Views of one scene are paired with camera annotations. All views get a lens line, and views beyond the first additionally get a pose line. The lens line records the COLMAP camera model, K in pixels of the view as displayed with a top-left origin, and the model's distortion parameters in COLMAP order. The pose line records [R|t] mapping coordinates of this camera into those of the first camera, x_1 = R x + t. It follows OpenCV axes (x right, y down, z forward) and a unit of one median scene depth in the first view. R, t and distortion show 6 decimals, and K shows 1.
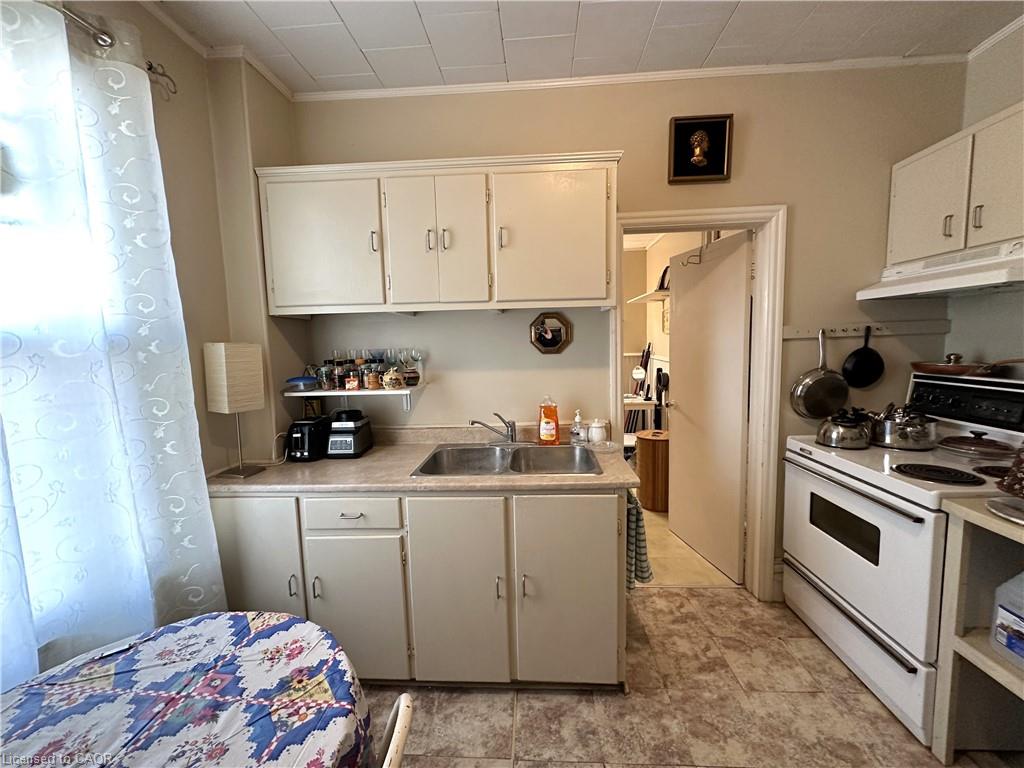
lens RADIAL K [[407.7, 0, 513.5], [0, 407.7, 382.0], [0, 0, 1]] dist [-0.001725, -0.000002]
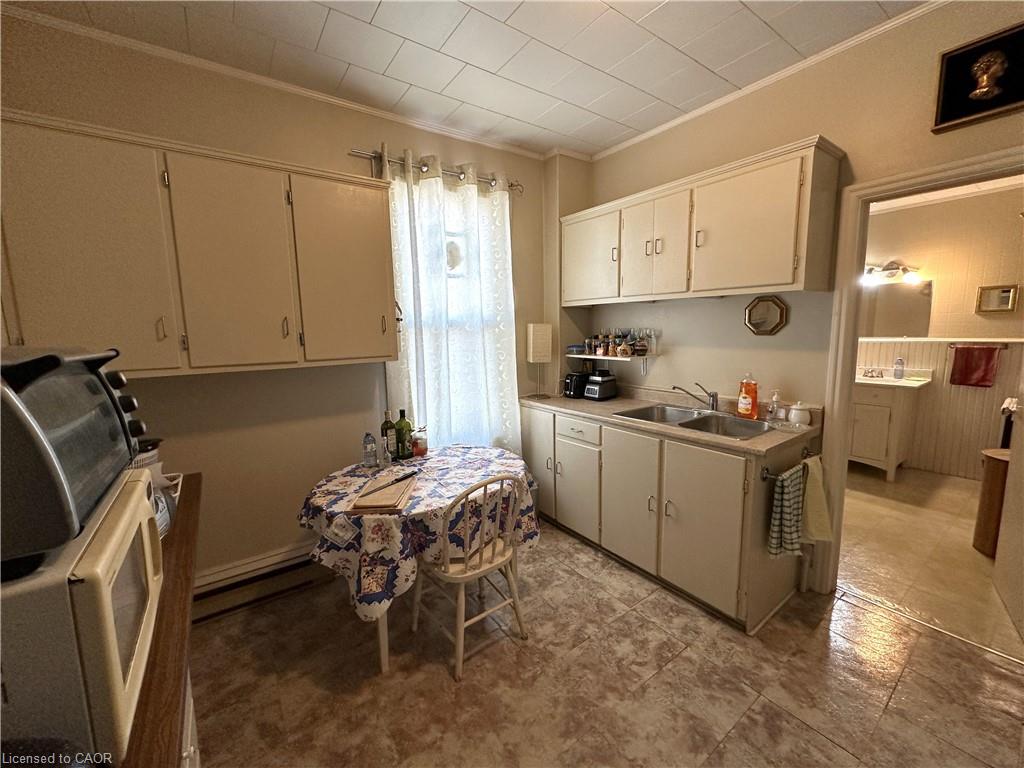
lens RADIAL K [[407.7, 0, 511.8], [0, 407.7, 381.4], [0, 0, 1]] dist [-0.001725, -0.000002]
pose [[0.631776, 0.116195, -0.766393, 0.594914], [-0.071455, 0.993221, 0.091681, -0.000354], [0.771851, -0.003159, 0.635796, -0.216138]]
